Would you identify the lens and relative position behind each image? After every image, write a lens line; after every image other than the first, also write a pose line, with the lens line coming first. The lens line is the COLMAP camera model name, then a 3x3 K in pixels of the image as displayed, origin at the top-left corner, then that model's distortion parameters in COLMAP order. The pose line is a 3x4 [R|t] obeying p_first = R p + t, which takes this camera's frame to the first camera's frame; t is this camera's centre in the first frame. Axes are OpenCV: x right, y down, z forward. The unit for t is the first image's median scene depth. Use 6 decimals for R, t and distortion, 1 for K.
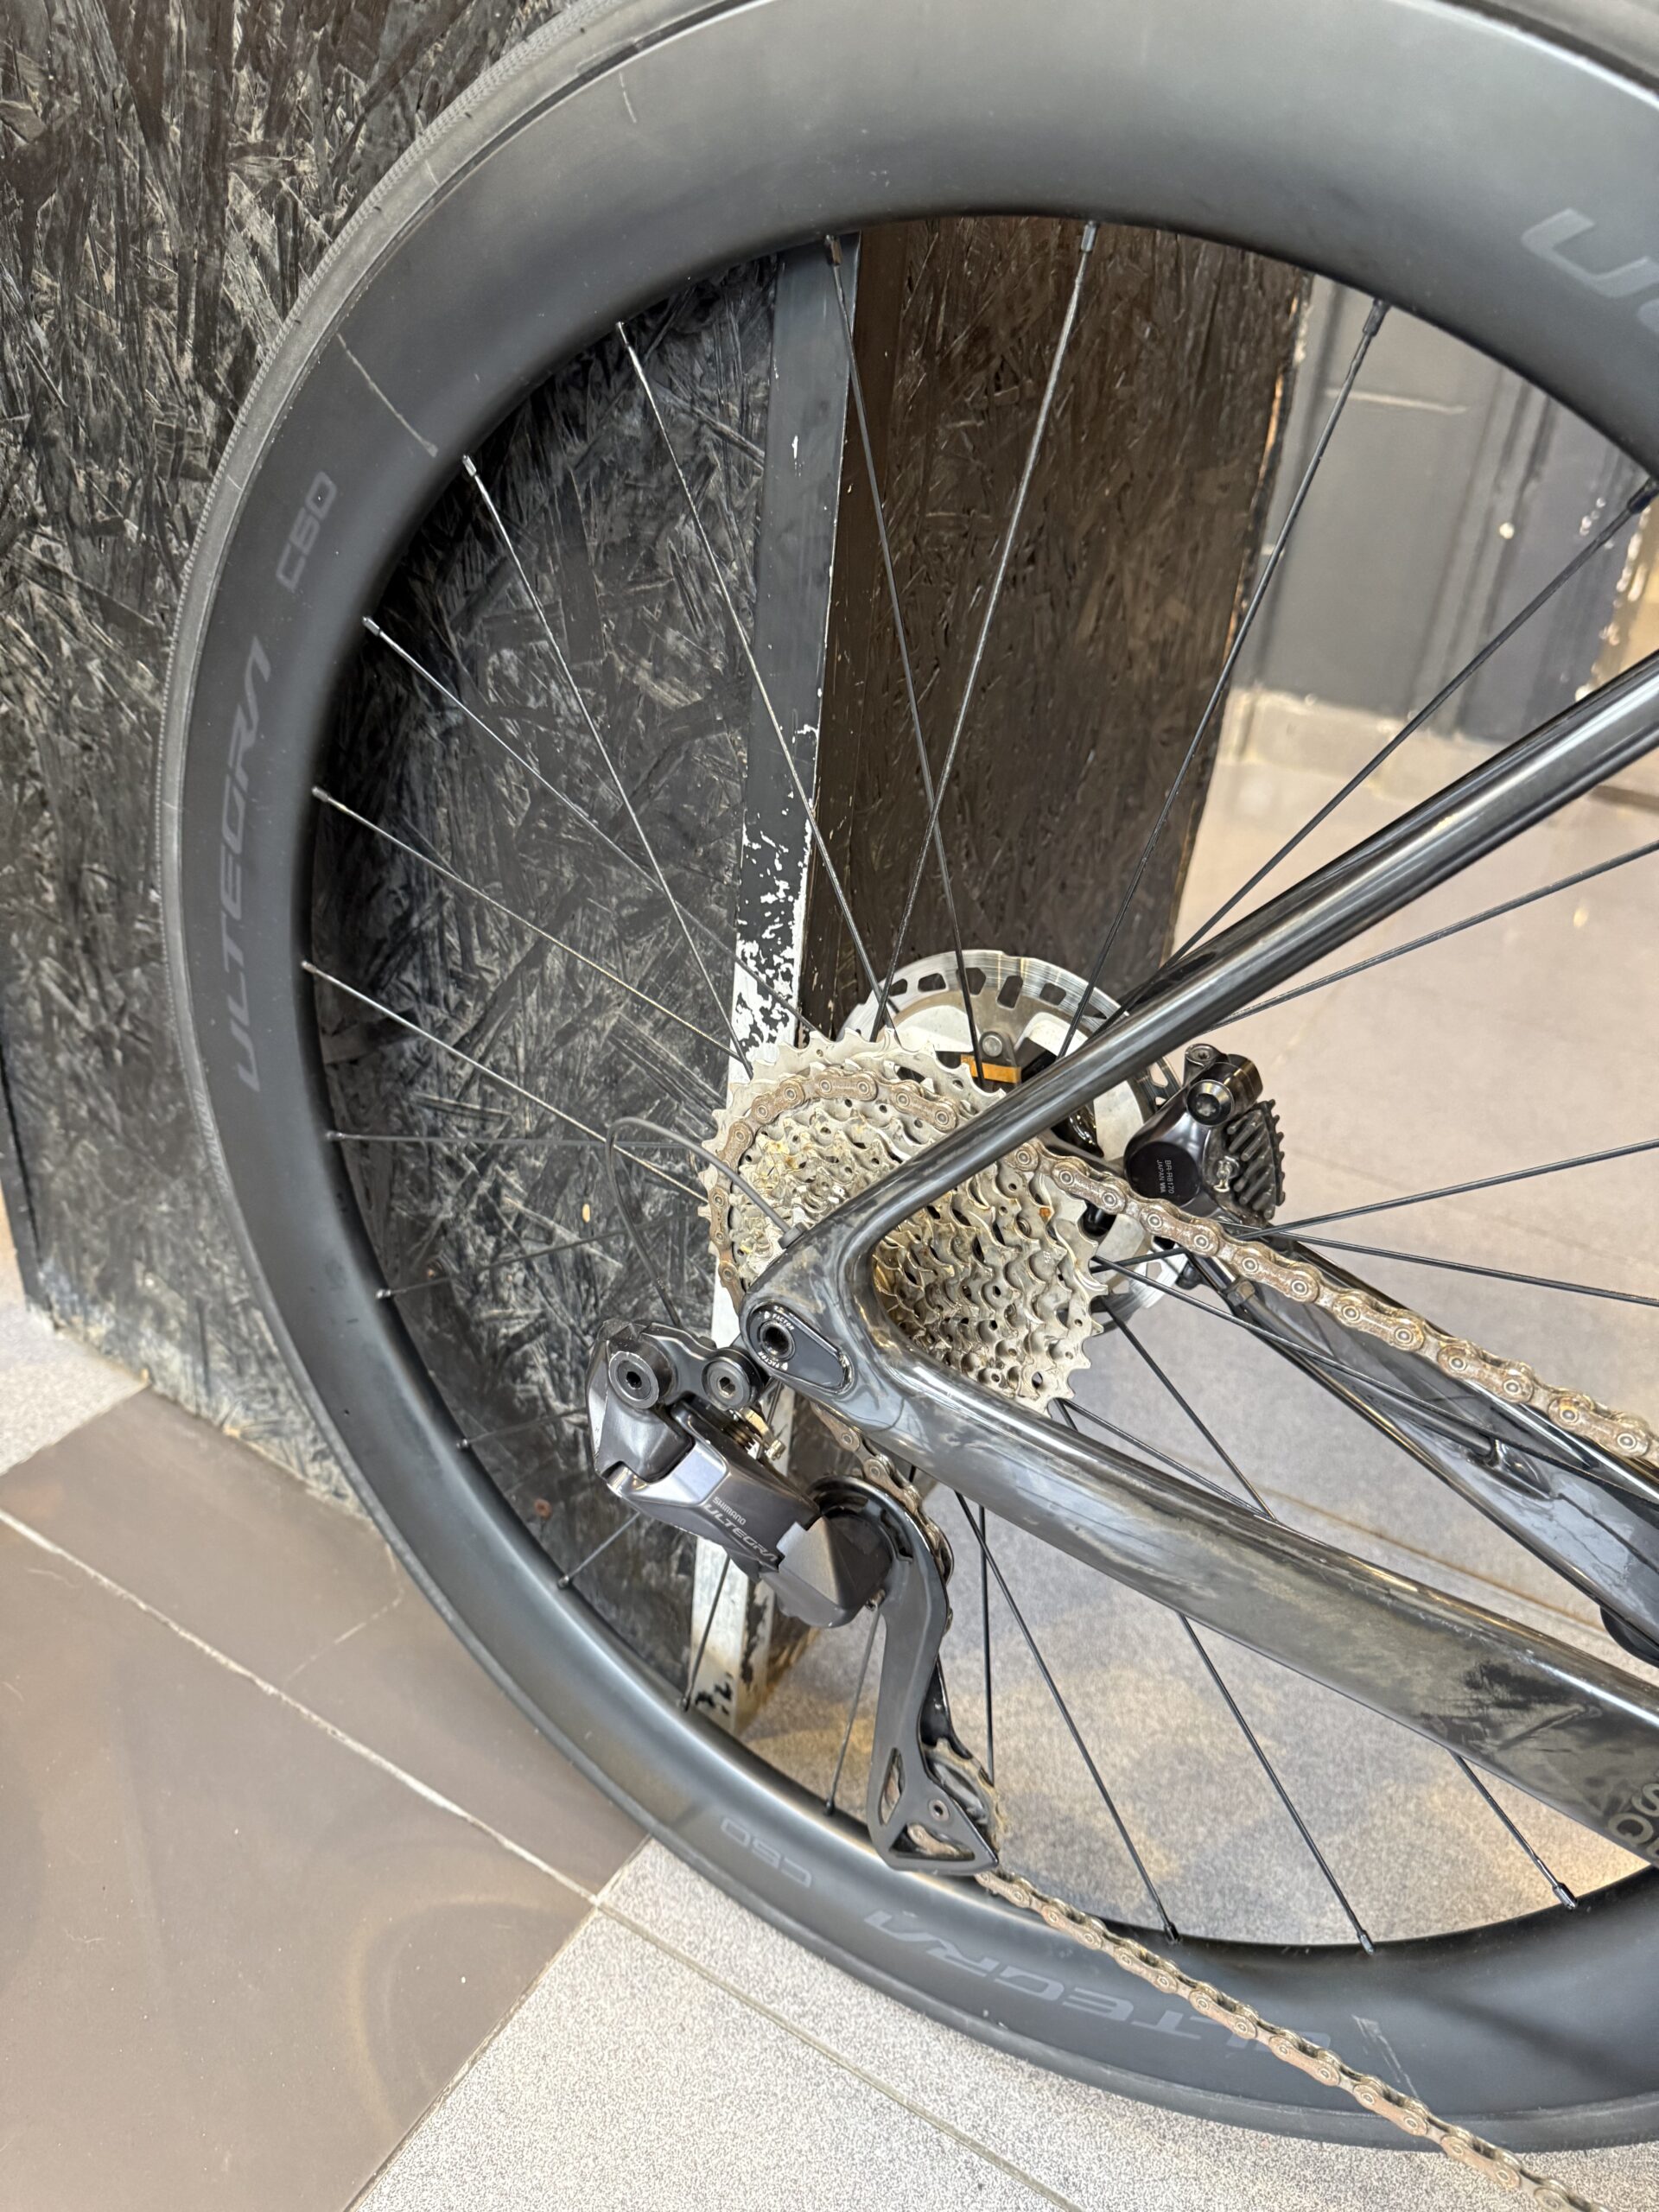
lens RADIAL K [[1586.4, 0, 822.6], [0, 1586.4, 1123.6], [0, 0, 1]] dist [0.030669, -0.037899]
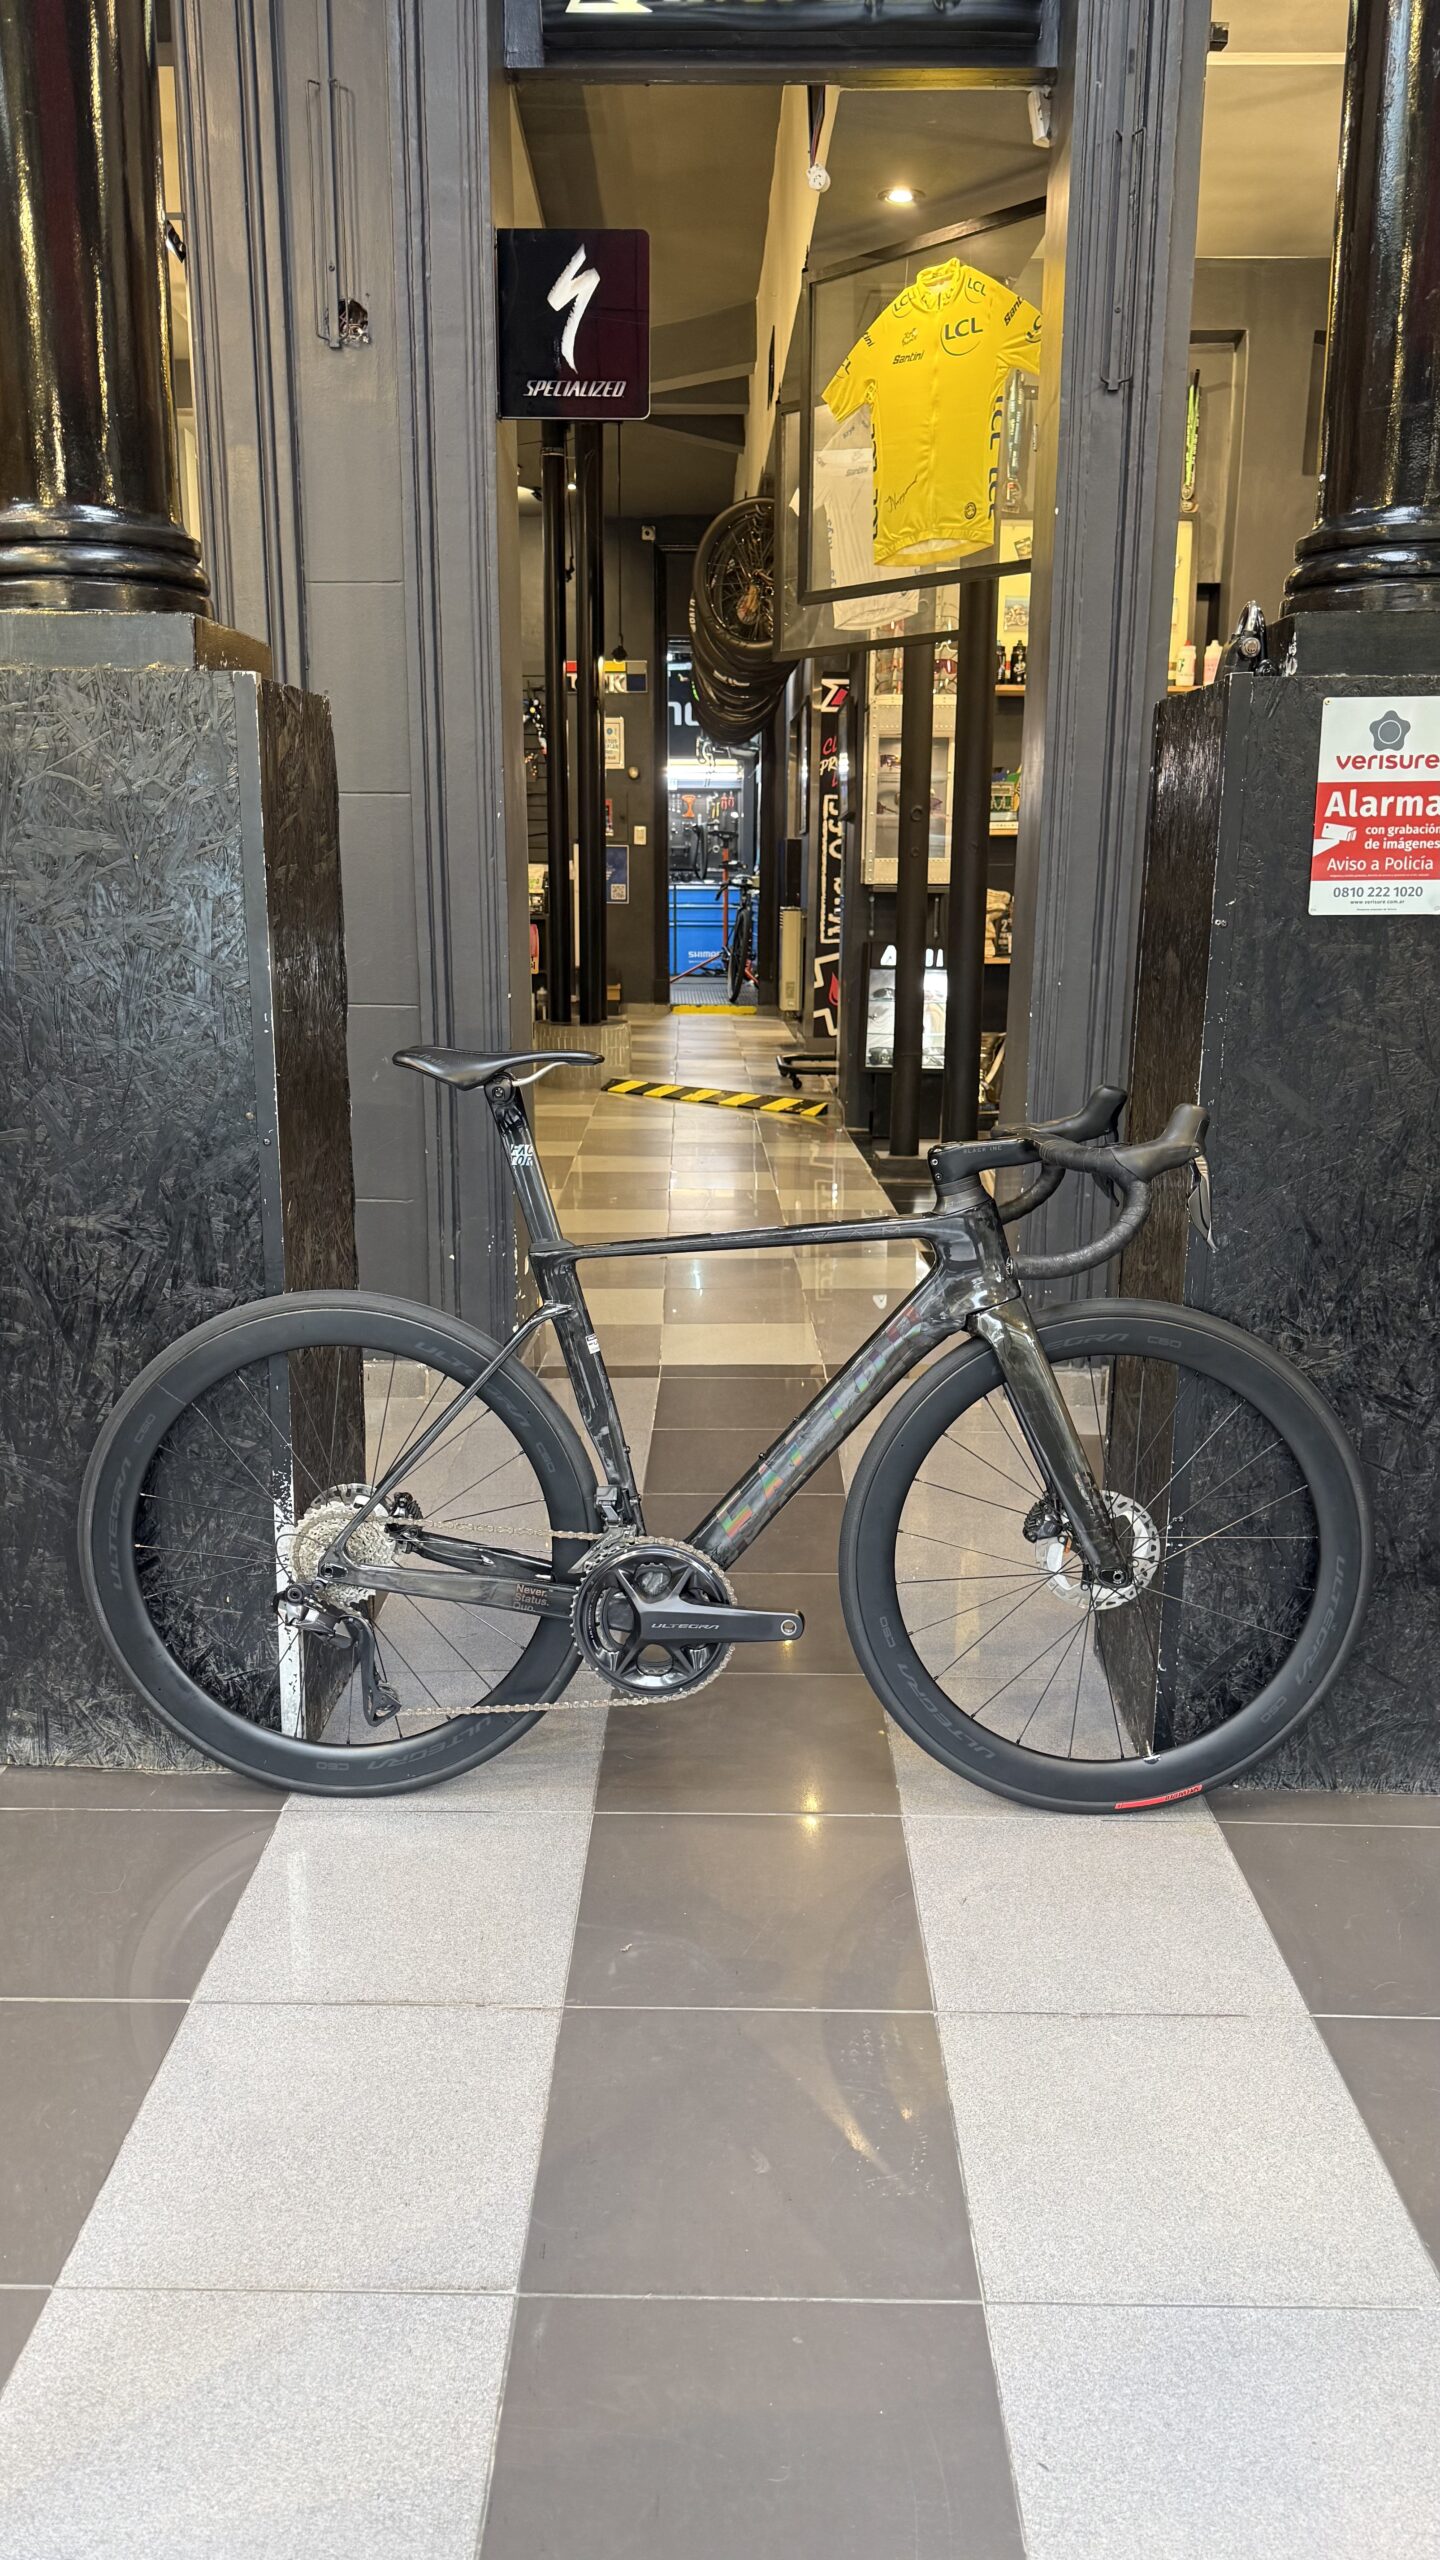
lens RADIAL K [[1795.2, 0, 713.2], [0, 1795.2, 1273.6], [0, 0, 1]] dist [0.054863, -0.043371]
pose [[0.864253, -0.188271, 0.466498, -0.928358], [0.308135, 0.931127, -0.195076, 0.483414], [-0.397641, 0.312339, 0.862743, -2.944575]]
